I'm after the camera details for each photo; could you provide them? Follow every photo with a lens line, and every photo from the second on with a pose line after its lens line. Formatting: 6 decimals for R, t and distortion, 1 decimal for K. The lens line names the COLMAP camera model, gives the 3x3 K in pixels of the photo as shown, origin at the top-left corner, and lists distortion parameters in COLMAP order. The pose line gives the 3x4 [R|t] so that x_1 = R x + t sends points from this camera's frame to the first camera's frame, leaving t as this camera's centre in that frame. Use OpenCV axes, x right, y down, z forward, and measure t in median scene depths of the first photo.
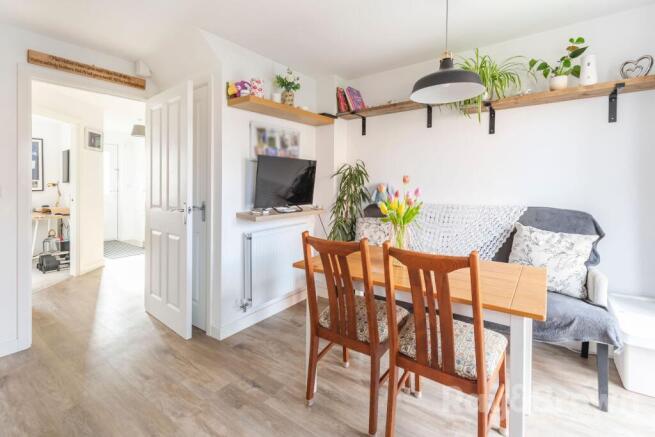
lens RADIAL K [[301.2, 0, 325.8], [0, 301.2, 185.4], [0, 0, 1]] dist [0.001928, -0.000457]
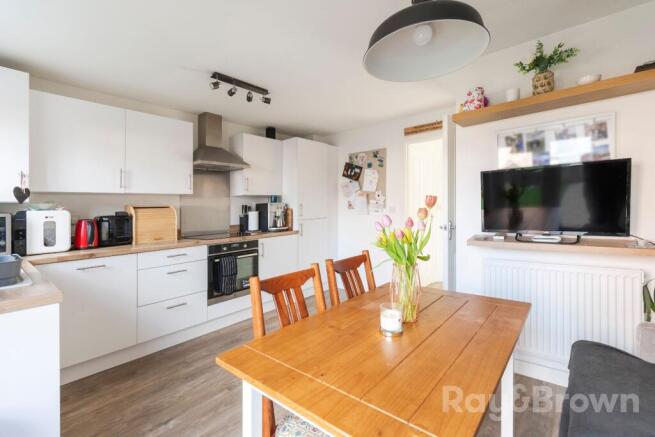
lens RADIAL K [[295.5, 0, 327.9], [0, 295.5, 205.9], [0, 0, 1]] dist [-0.000073, -0.000344]
pose [[-0.057699, -0.001447, -0.998333, 0.670238], [0.023010, 0.999731, -0.002779, -0.007590], [0.998069, -0.023132, -0.057650, 0.584768]]
